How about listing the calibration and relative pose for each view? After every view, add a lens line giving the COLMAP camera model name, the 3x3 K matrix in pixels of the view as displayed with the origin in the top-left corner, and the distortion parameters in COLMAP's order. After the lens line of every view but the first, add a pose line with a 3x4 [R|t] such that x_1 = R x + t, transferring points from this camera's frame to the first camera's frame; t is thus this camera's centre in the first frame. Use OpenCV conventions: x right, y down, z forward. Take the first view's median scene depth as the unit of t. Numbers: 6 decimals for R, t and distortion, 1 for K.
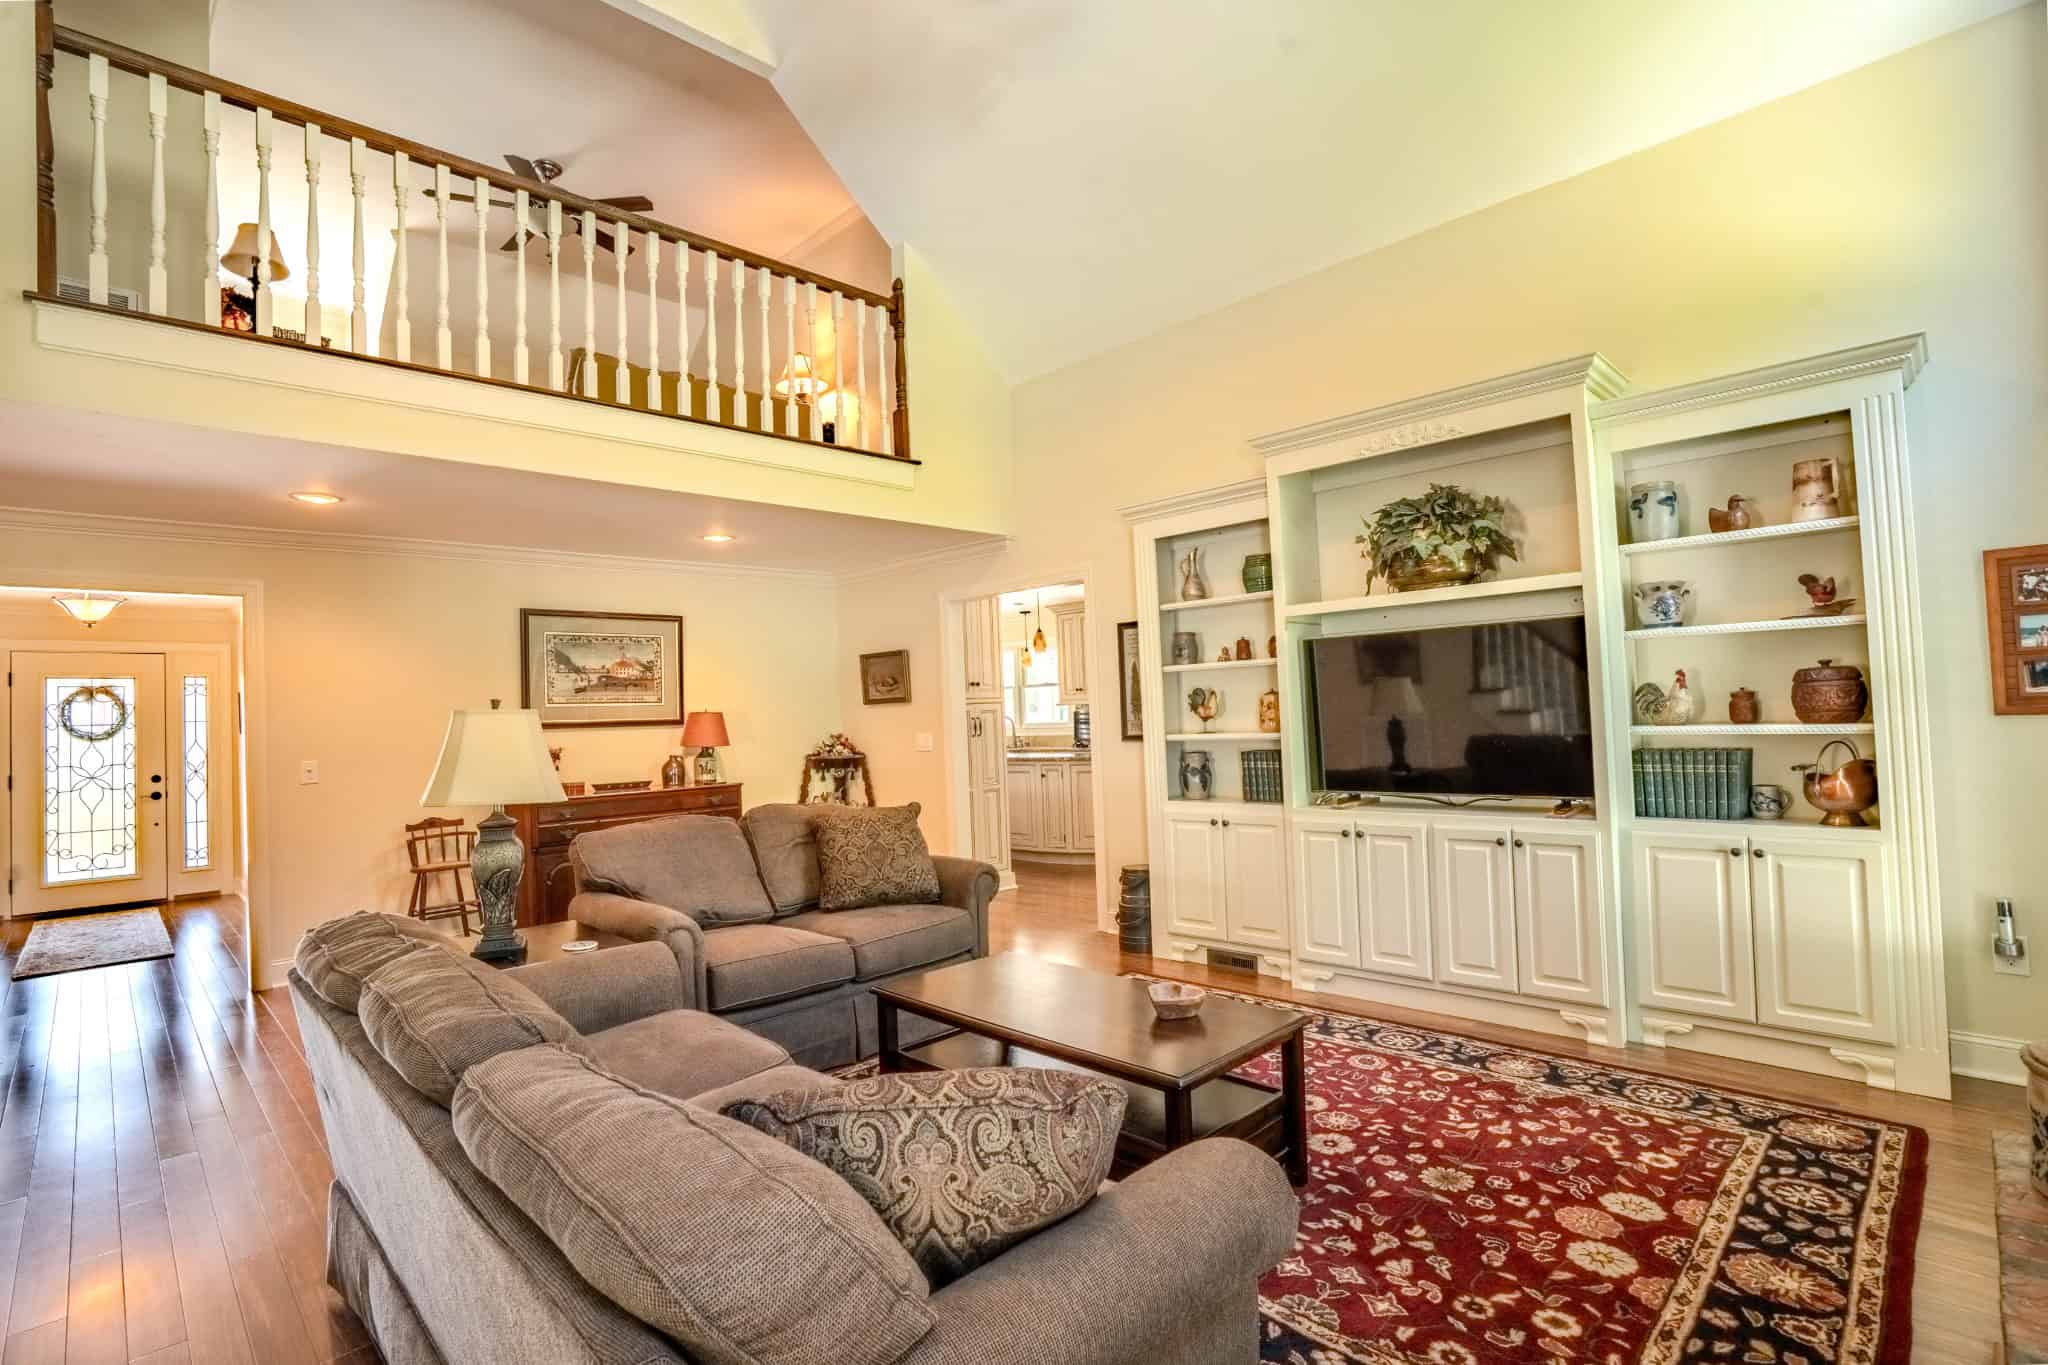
lens RADIAL K [[958.7, 0, 1021.6], [0, 958.7, 685.6], [0, 0, 1]] dist [-0.019004, 0.000479]
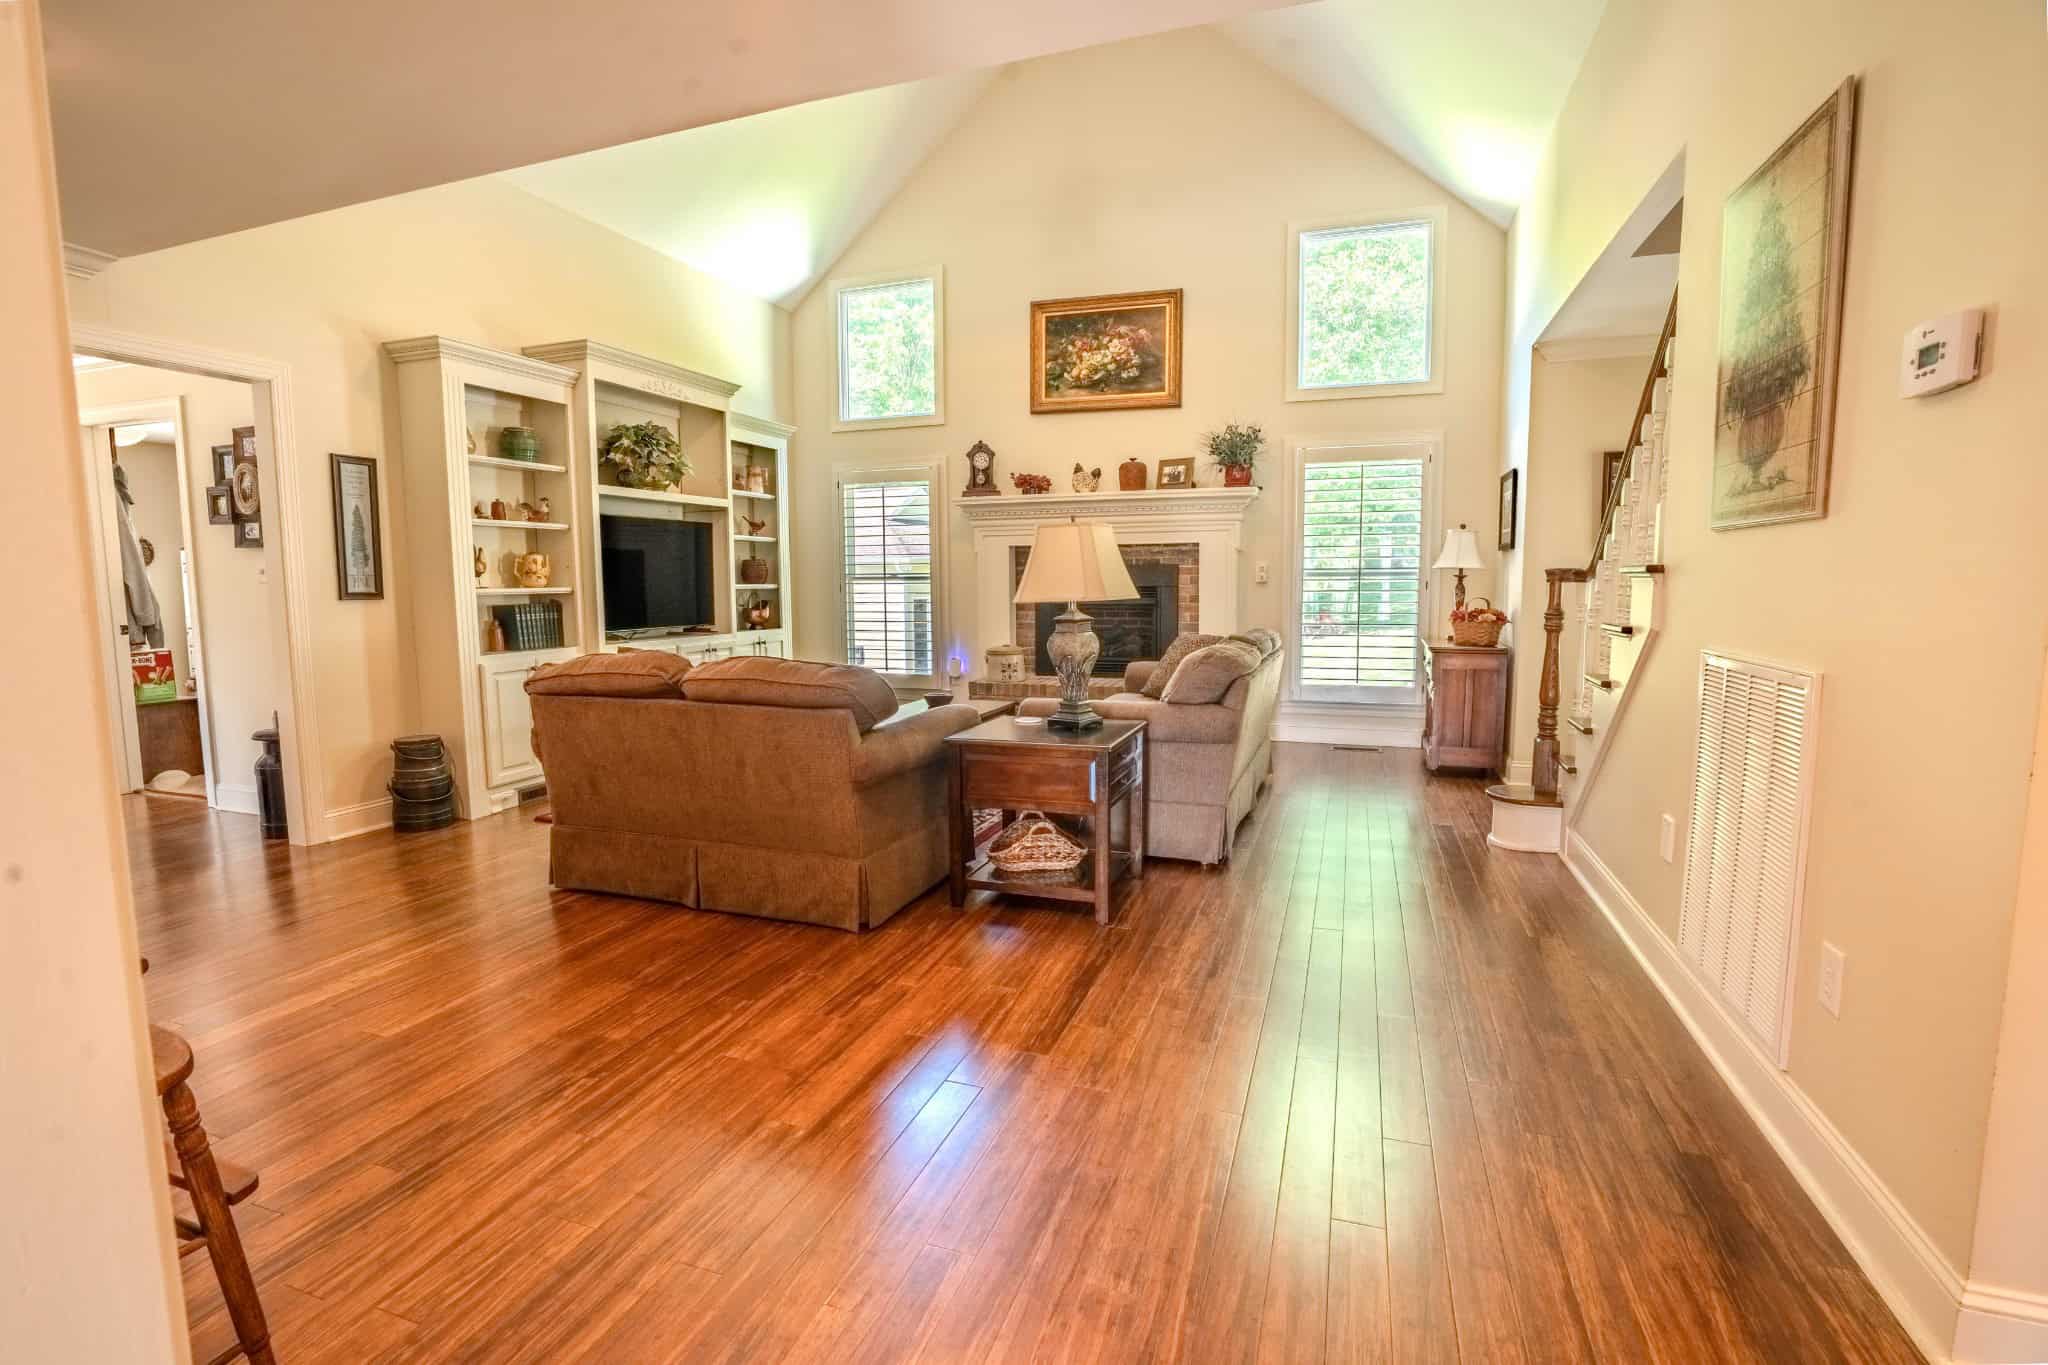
lens RADIAL K [[958.7, 0, 1015.7], [0, 958.7, 683.5], [0, 0, 1]] dist [-0.019004, 0.000479]
pose [[-0.441321, -0.063480, 0.895101, -1.613722], [-0.009810, 0.997776, 0.065925, 0.131174], [-0.897295, 0.020313, -0.440963, 1.571949]]
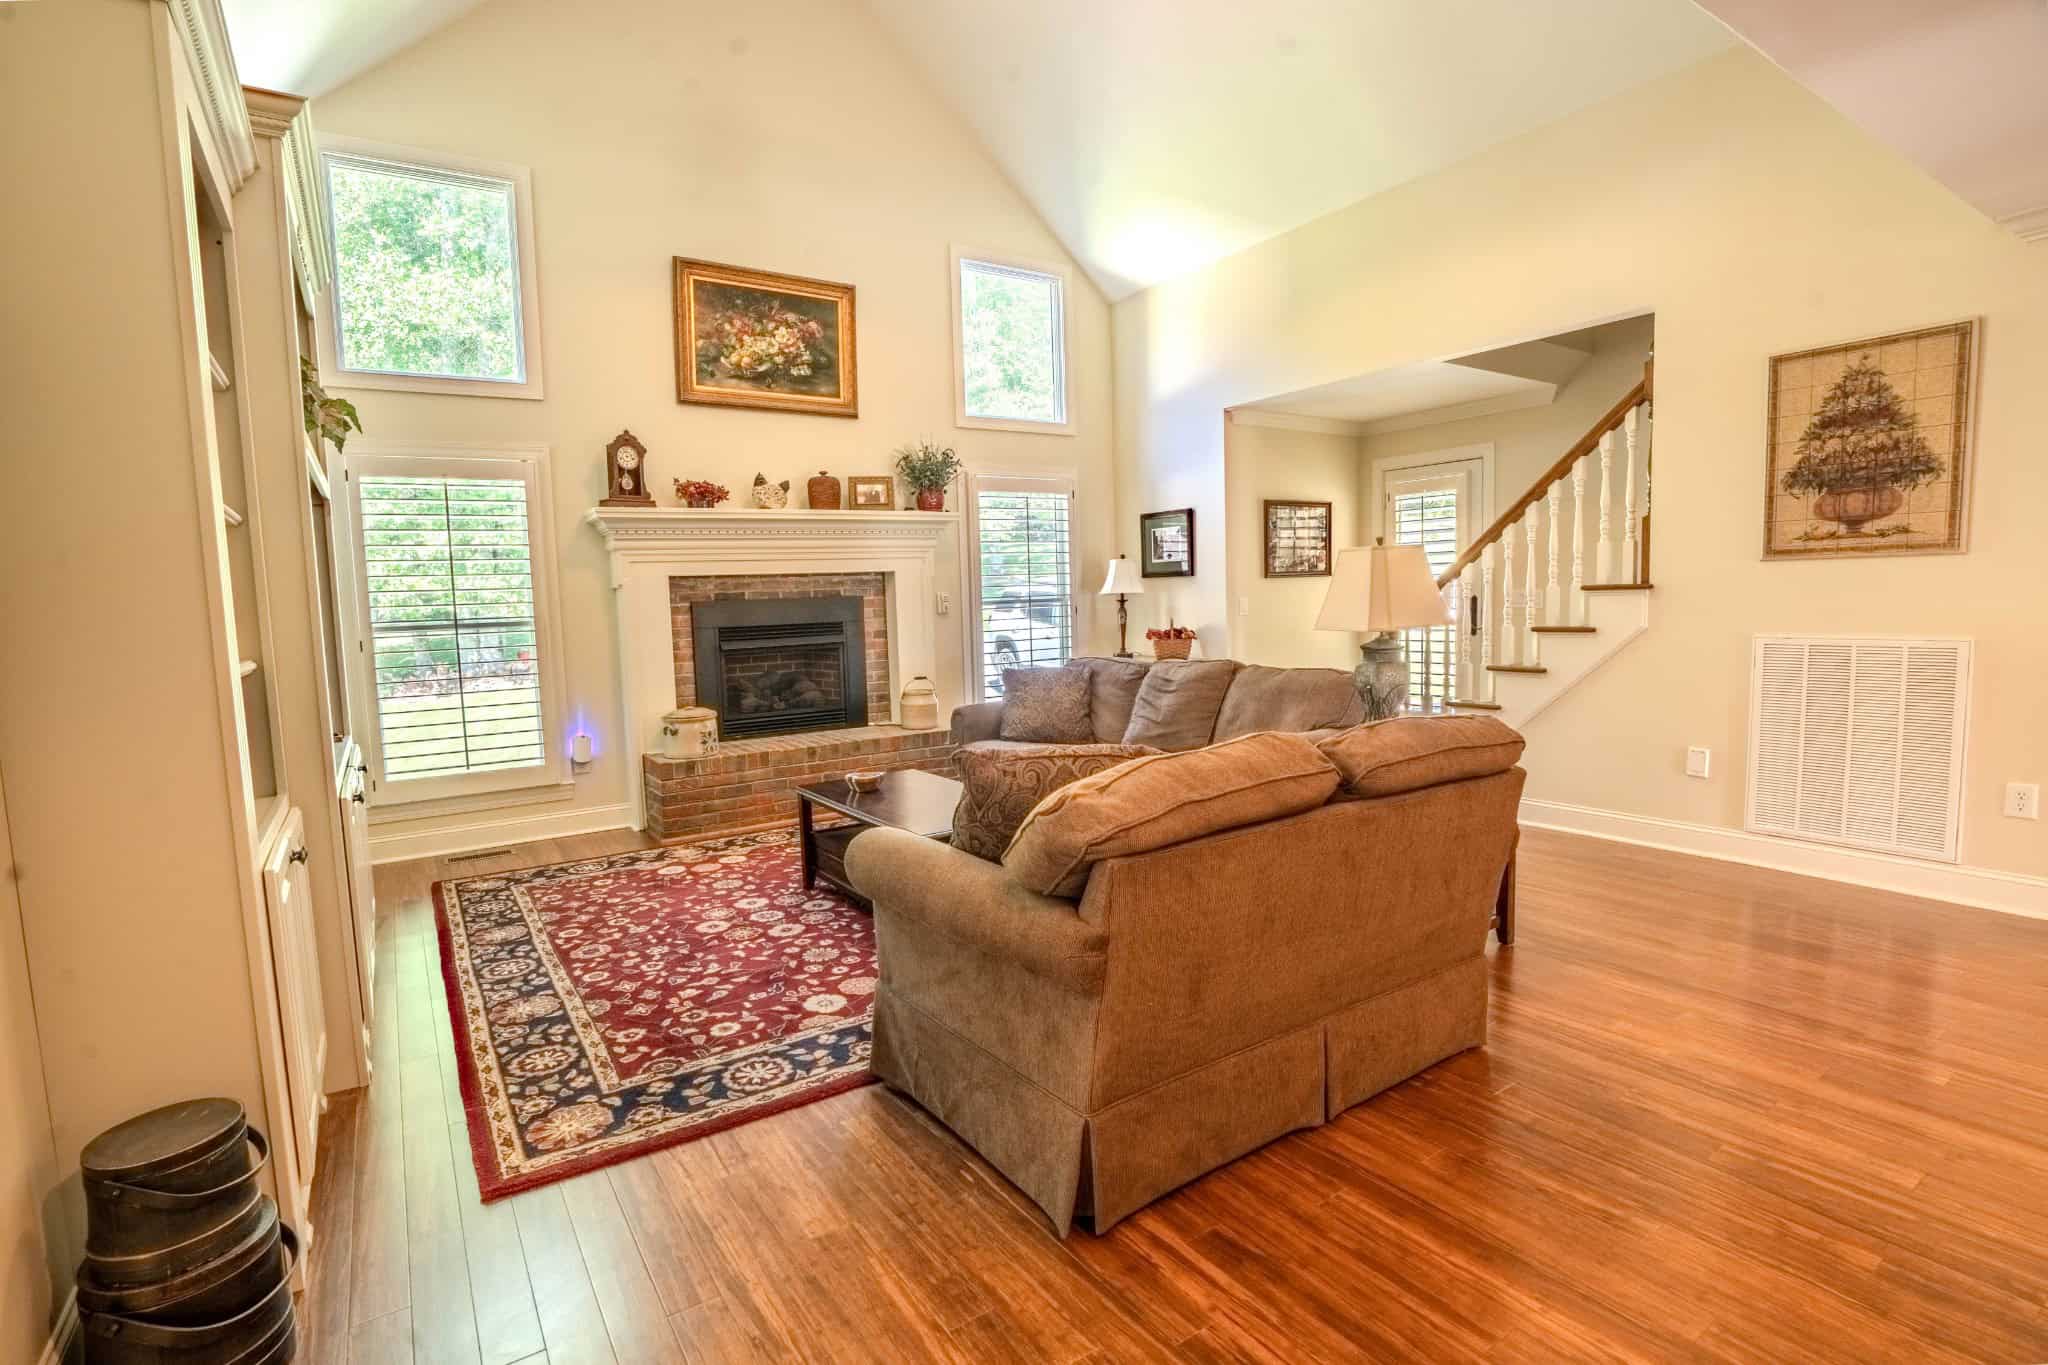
lens RADIAL K [[958.7, 0, 1009.4], [0, 958.7, 678.3], [0, 0, 1]] dist [-0.019004, 0.000479]
pose [[-0.976668, 0.049731, 0.208918, -0.355451], [0.060921, 0.997013, 0.047470, 0.088262], [-0.205933, 0.059090, -0.976780, 2.166987]]
